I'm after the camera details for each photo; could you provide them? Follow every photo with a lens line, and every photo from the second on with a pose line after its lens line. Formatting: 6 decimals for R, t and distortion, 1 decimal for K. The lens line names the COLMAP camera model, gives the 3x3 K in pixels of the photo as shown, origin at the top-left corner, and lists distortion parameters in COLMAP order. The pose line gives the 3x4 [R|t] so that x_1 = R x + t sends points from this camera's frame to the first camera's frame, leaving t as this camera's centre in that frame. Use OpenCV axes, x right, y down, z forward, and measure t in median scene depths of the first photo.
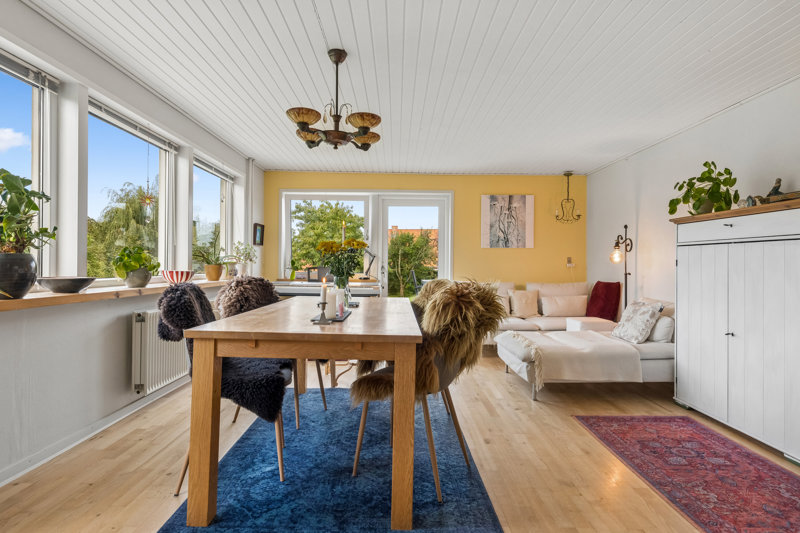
lens RADIAL K [[422.9, 0, 402.4], [0, 422.9, 262.4], [0, 0, 1]] dist [0.000979, -0.000106]
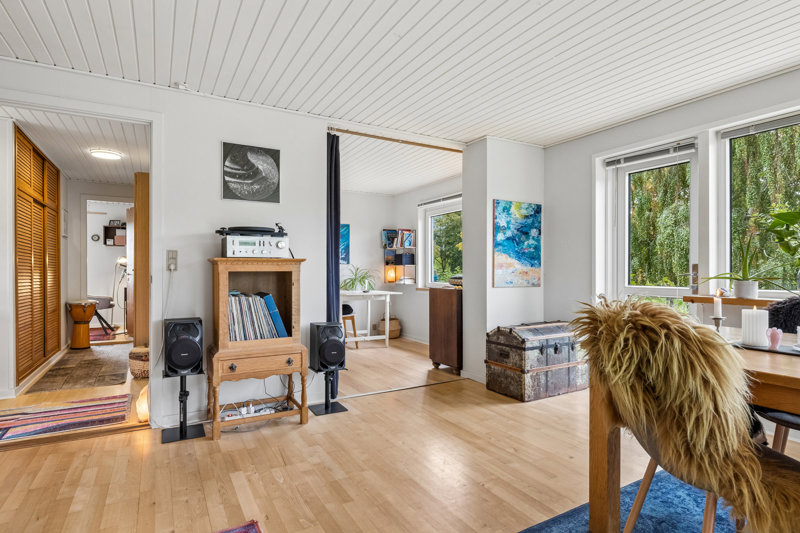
lens RADIAL K [[427.2, 0, 402.7], [0, 427.2, 271.9], [0, 0, 1]] dist [-0.001194, -0.000163]
pose [[-0.870998, -0.009494, -0.491195, 0.486769], [-0.006749, 0.999950, -0.007358, 0.007309], [0.491241, -0.003094, -0.871018, 0.878274]]
